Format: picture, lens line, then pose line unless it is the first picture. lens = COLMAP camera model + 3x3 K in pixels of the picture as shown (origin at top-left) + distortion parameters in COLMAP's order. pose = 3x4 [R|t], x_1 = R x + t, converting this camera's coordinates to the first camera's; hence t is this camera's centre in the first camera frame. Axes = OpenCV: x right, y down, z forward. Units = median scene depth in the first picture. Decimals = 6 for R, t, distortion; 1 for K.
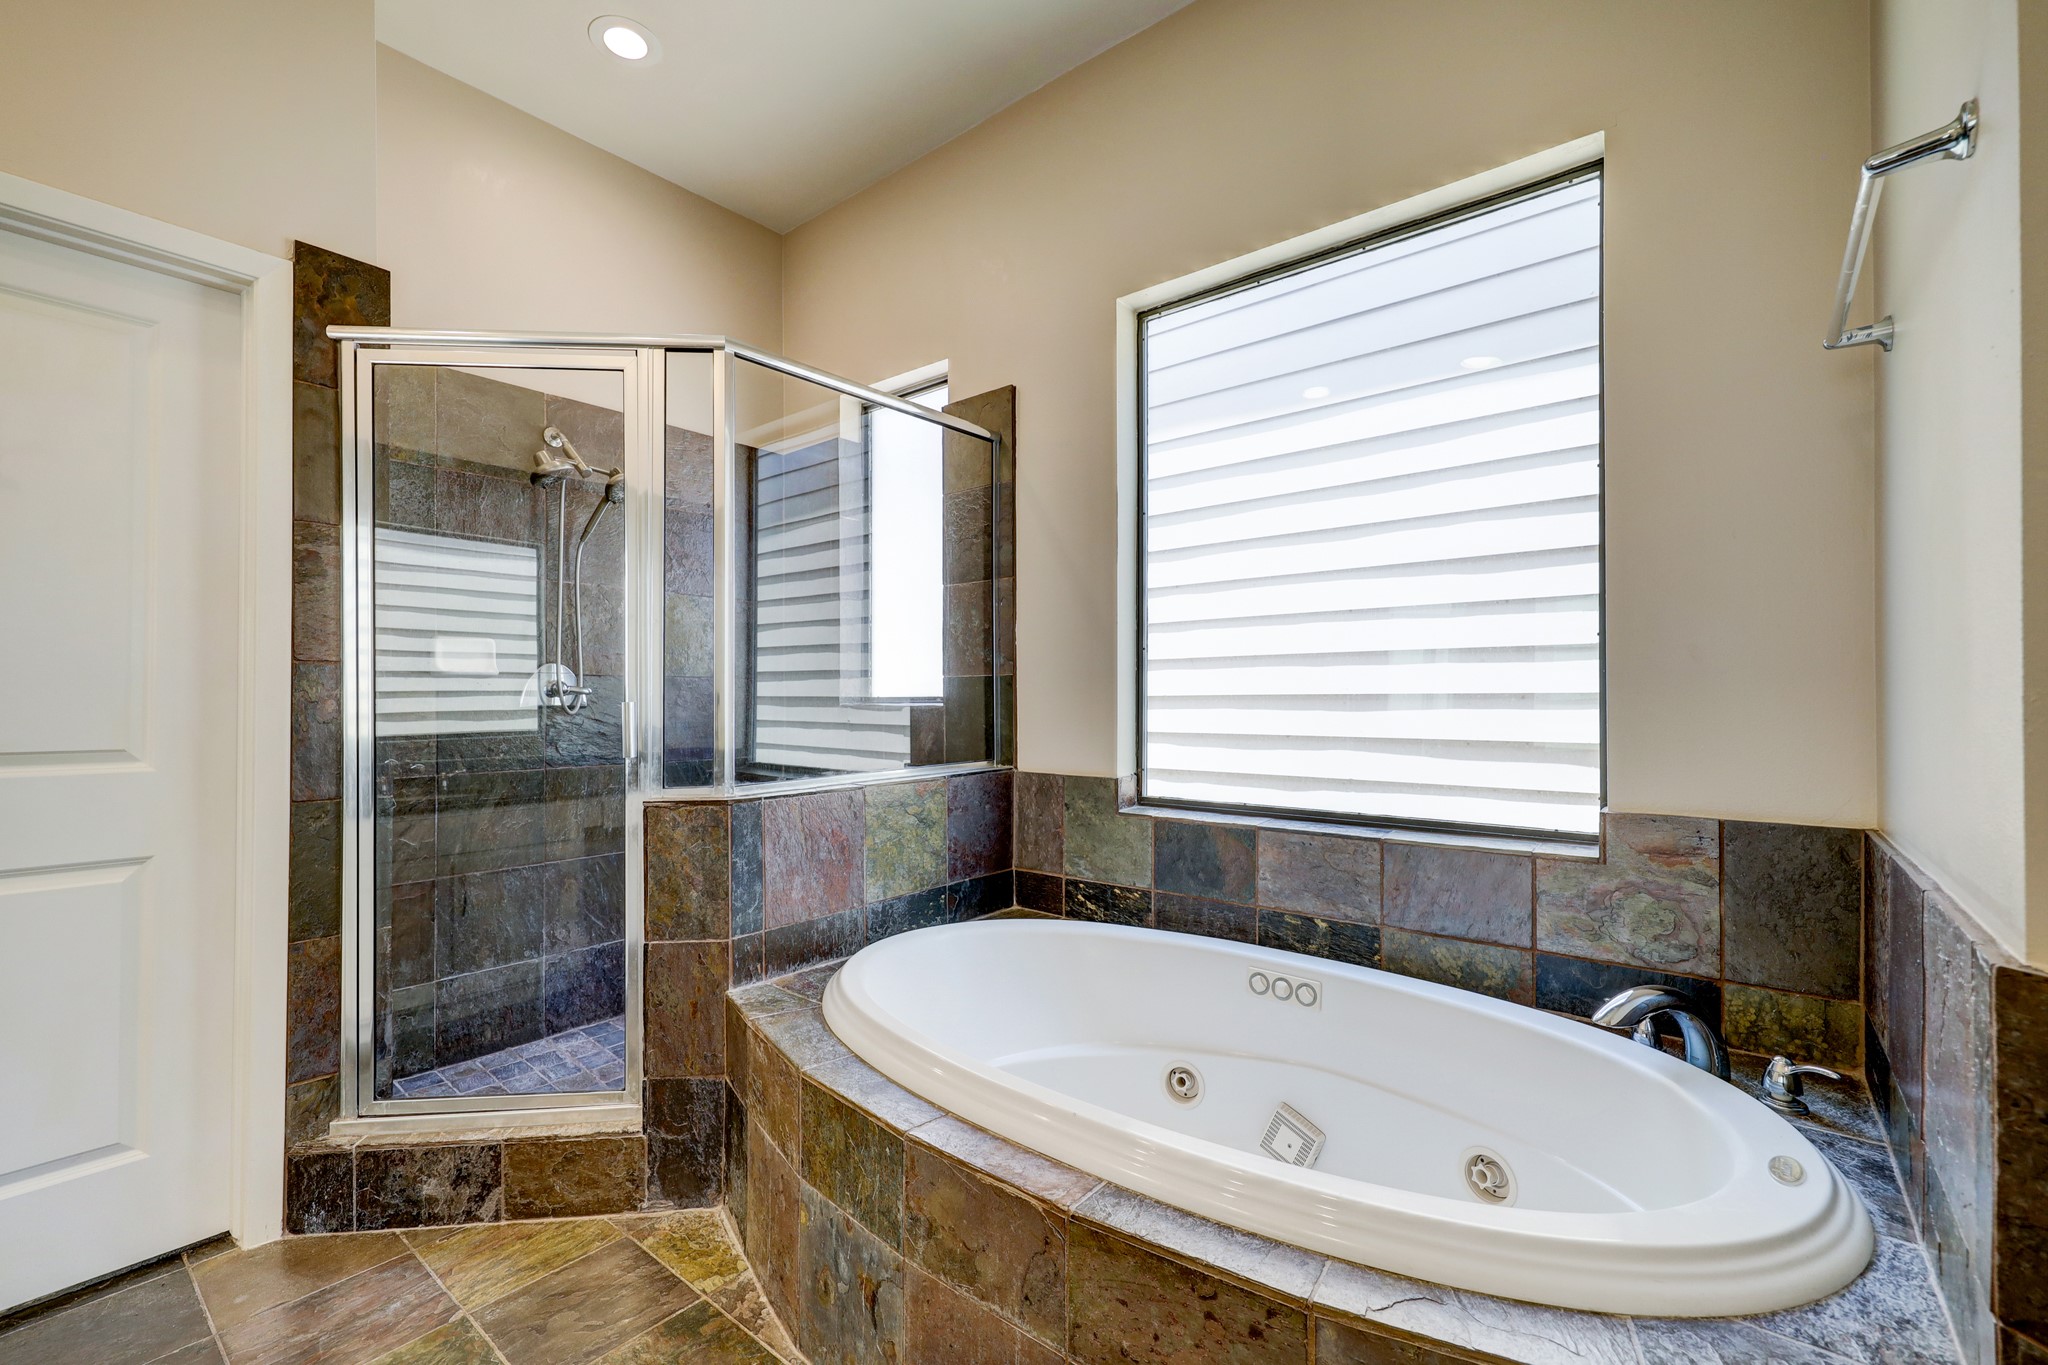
lens RADIAL K [[864.2, 0, 1023.7], [0, 864.2, 694.1], [0, 0, 1]] dist [0.001960, 0.000047]
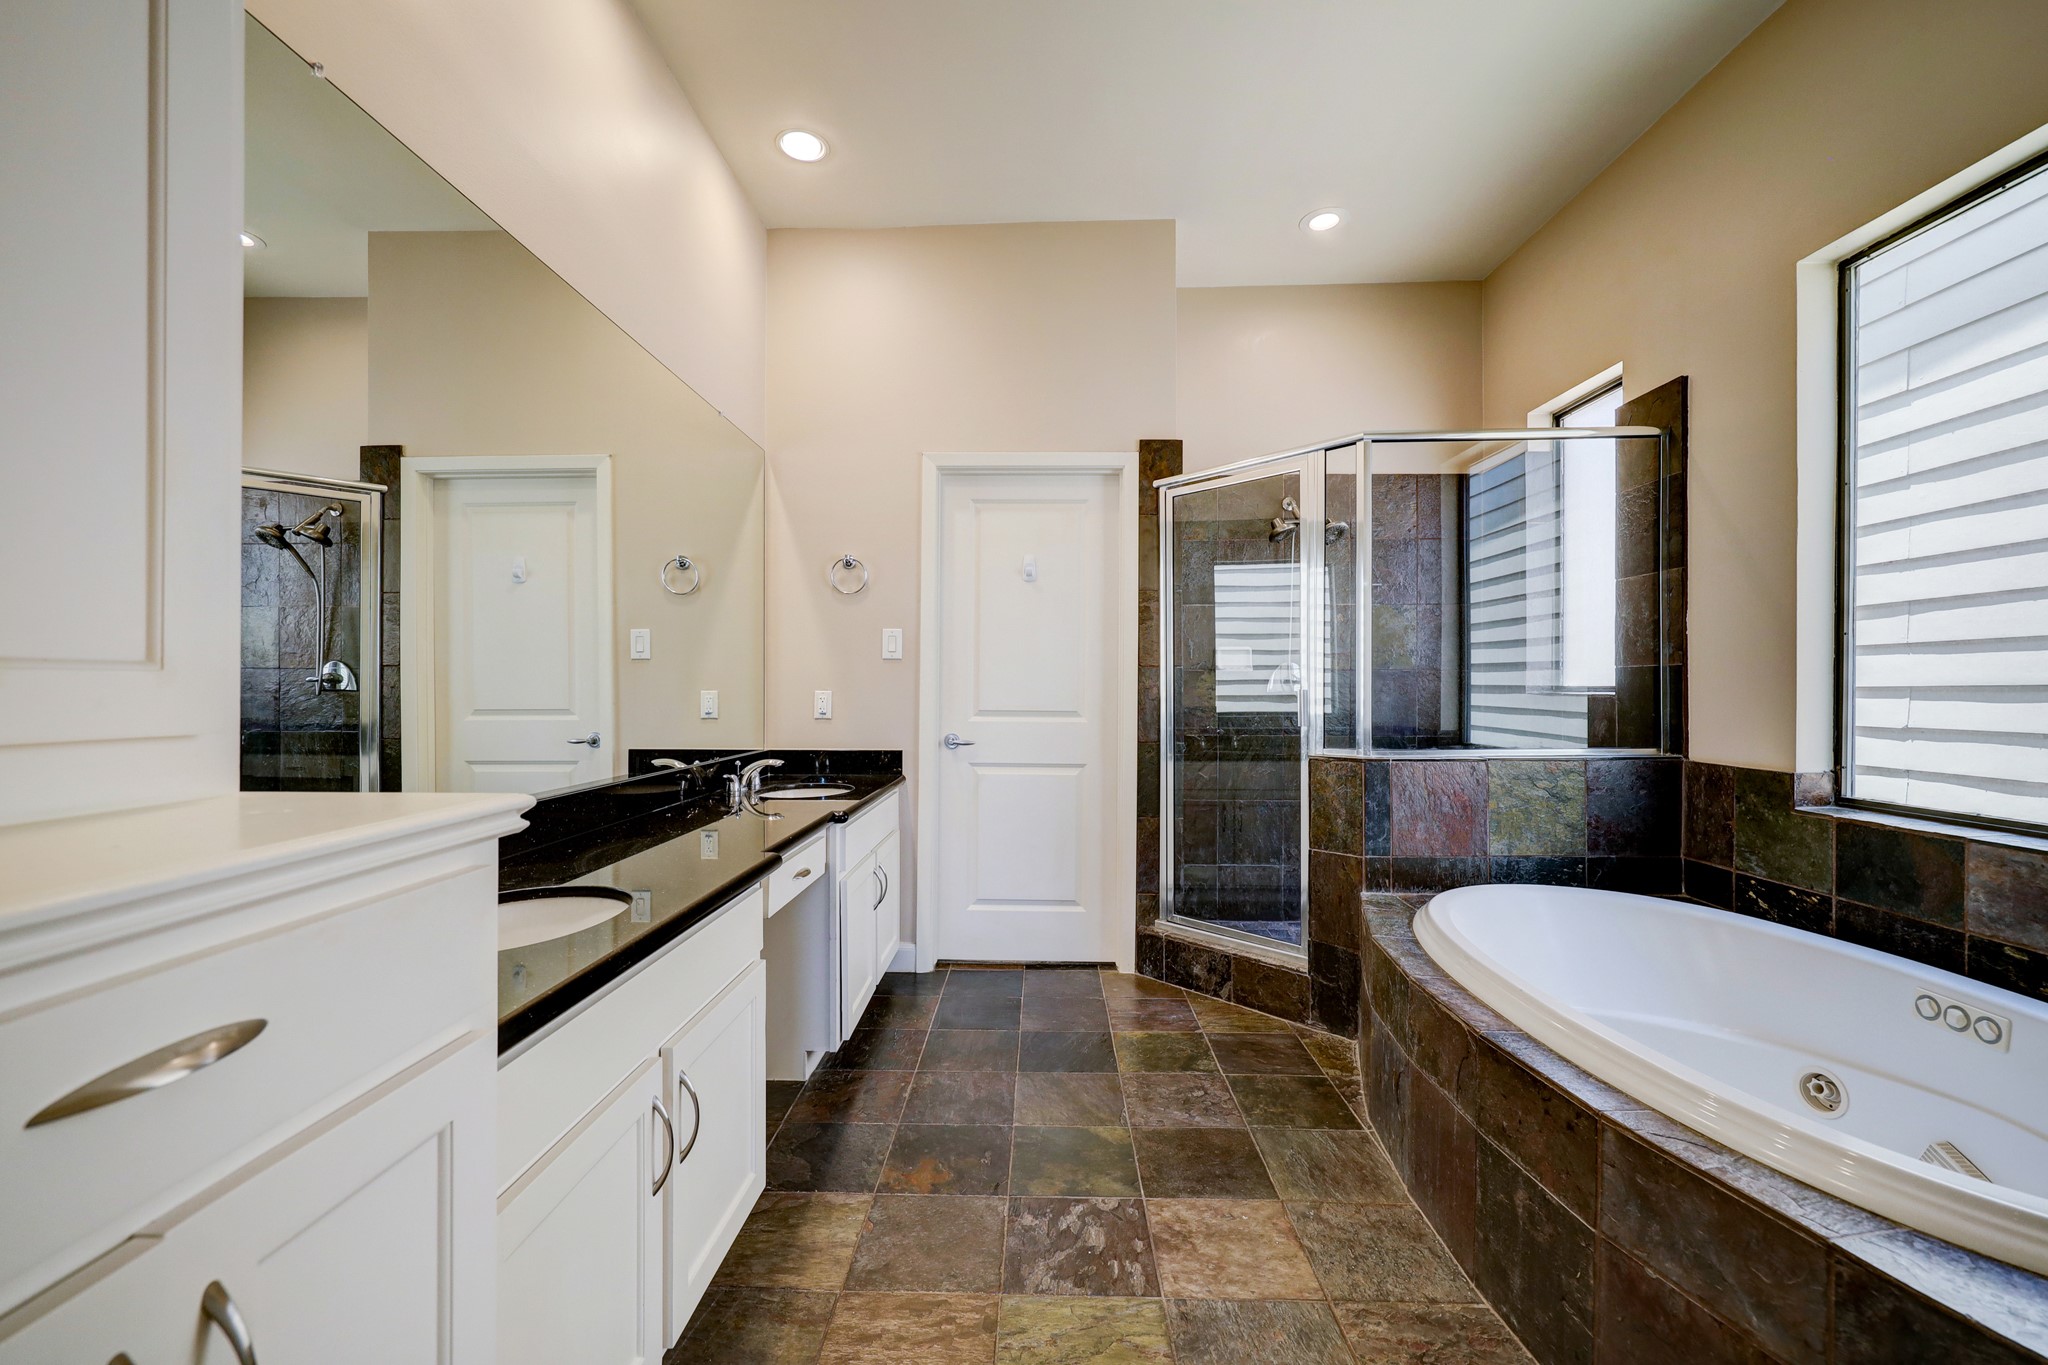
lens RADIAL K [[837.4, 0, 1022.2], [0, 837.4, 680.0], [0, 0, 1]] dist [0.000777, 0.000025]
pose [[0.614152, -0.003382, -0.789180, 0.389670], [0.002163, 0.999994, -0.002602, -0.004926], [0.789185, -0.000109, 0.614156, -0.280449]]
